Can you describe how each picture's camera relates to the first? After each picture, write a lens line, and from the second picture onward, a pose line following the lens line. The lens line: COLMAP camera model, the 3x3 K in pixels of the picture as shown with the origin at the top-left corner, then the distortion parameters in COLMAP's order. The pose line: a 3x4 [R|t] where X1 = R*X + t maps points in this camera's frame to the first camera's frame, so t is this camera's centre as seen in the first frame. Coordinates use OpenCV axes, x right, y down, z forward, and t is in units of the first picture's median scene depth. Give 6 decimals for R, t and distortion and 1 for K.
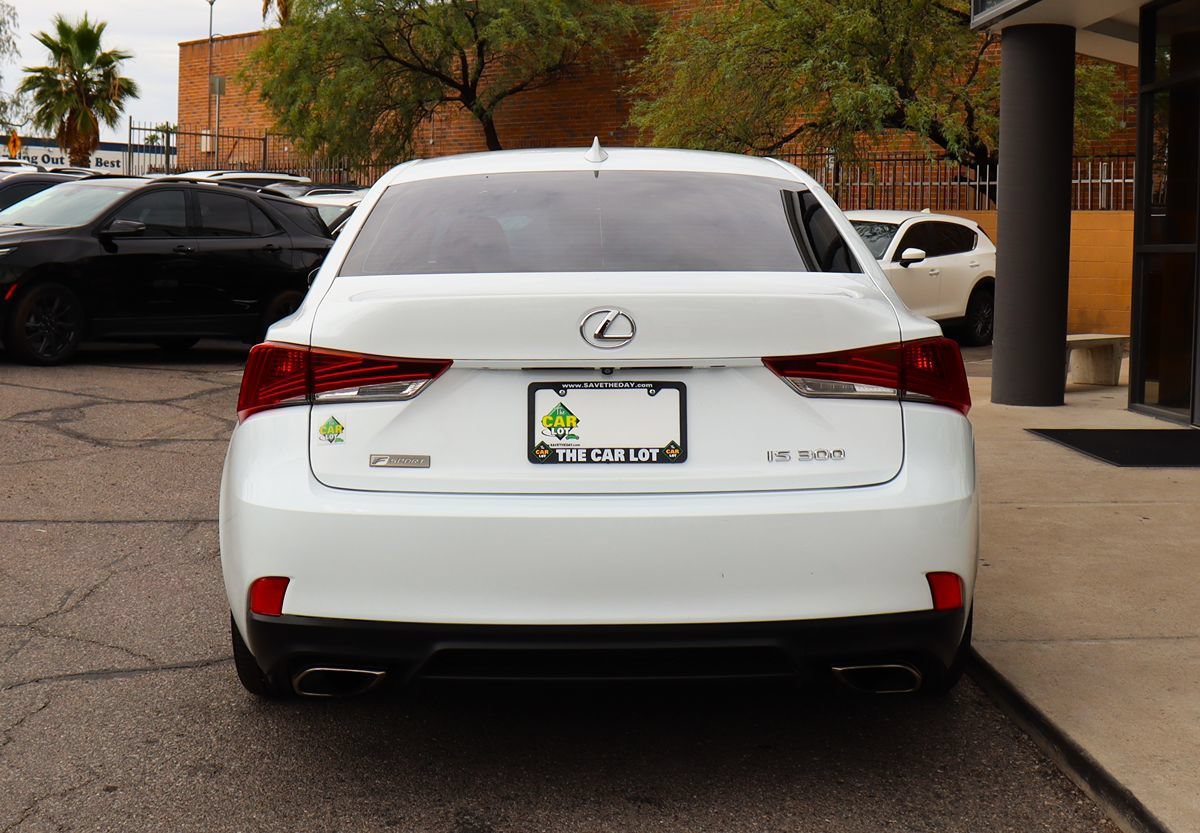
lens RADIAL K [[1547.0, 0, 593.7], [0, 1547.0, 349.9], [0, 0, 1]] dist [-0.115017, 0.000000]
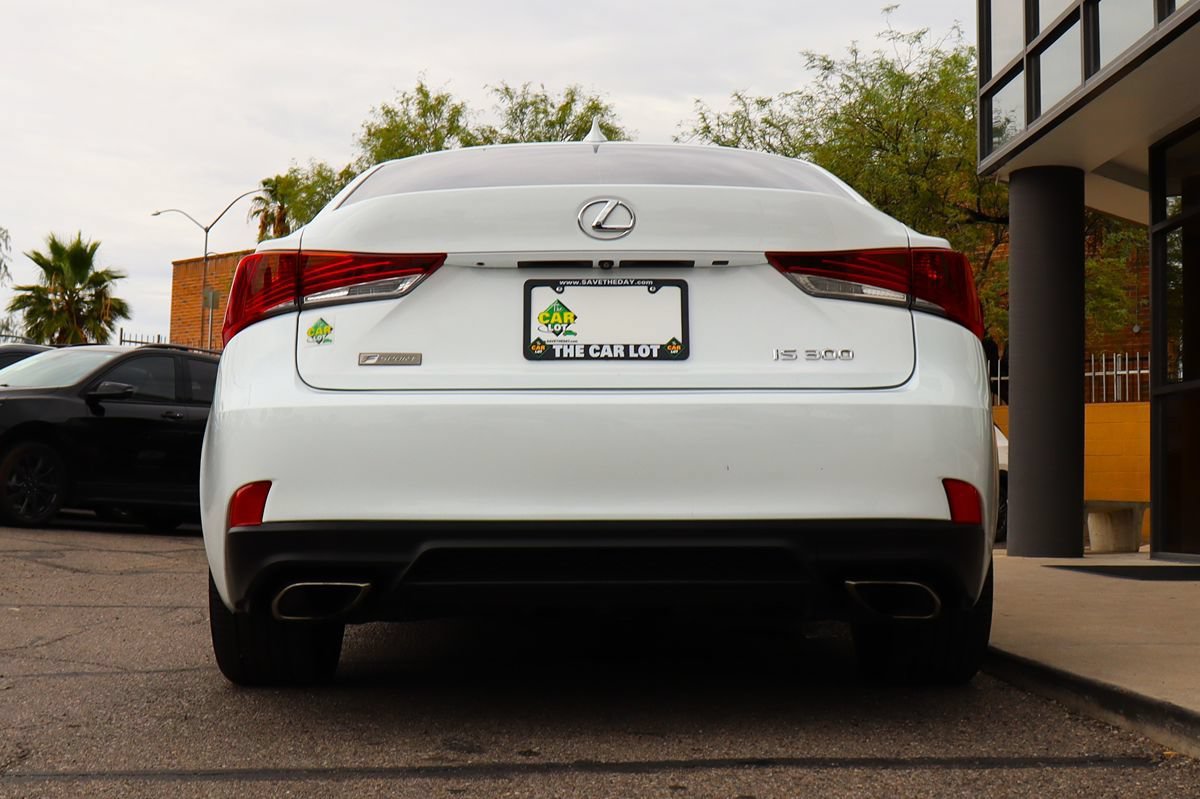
lens RADIAL K [[1596.1, 0, 584.8], [0, 1596.1, 396.5], [0, 0, 1]] dist [-0.120281, 0.000000]
pose [[0.999980, 0.001189, -0.006221, 0.001708], [-0.001929, 0.992744, -0.120231, 0.208439], [0.006033, 0.120240, 0.992726, 0.019144]]
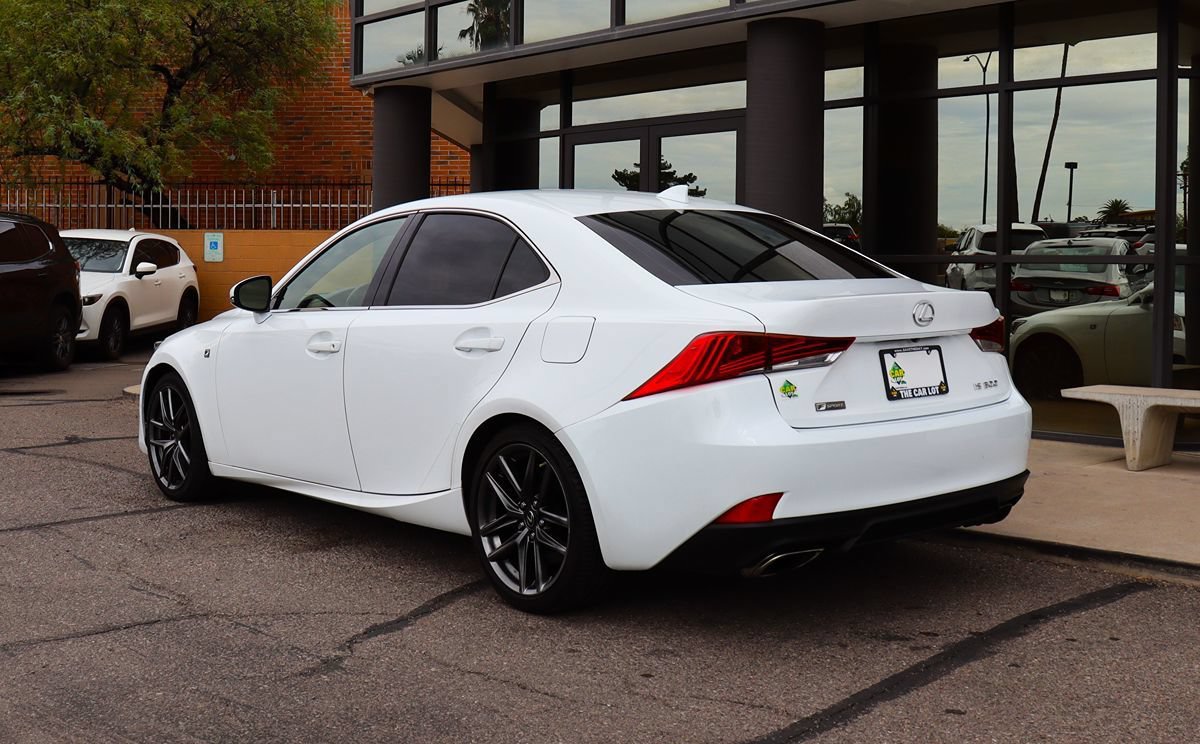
lens RADIAL K [[1320.5, 0, 599.7], [0, 1320.5, 363.7], [0, 0, 1]] dist [-0.044641, 0.000000]
pose [[0.776030, -0.054478, 0.628339, -1.077495], [0.046912, 0.998489, 0.028632, -0.016053], [-0.628949, 0.007257, 0.777413, 0.137484]]
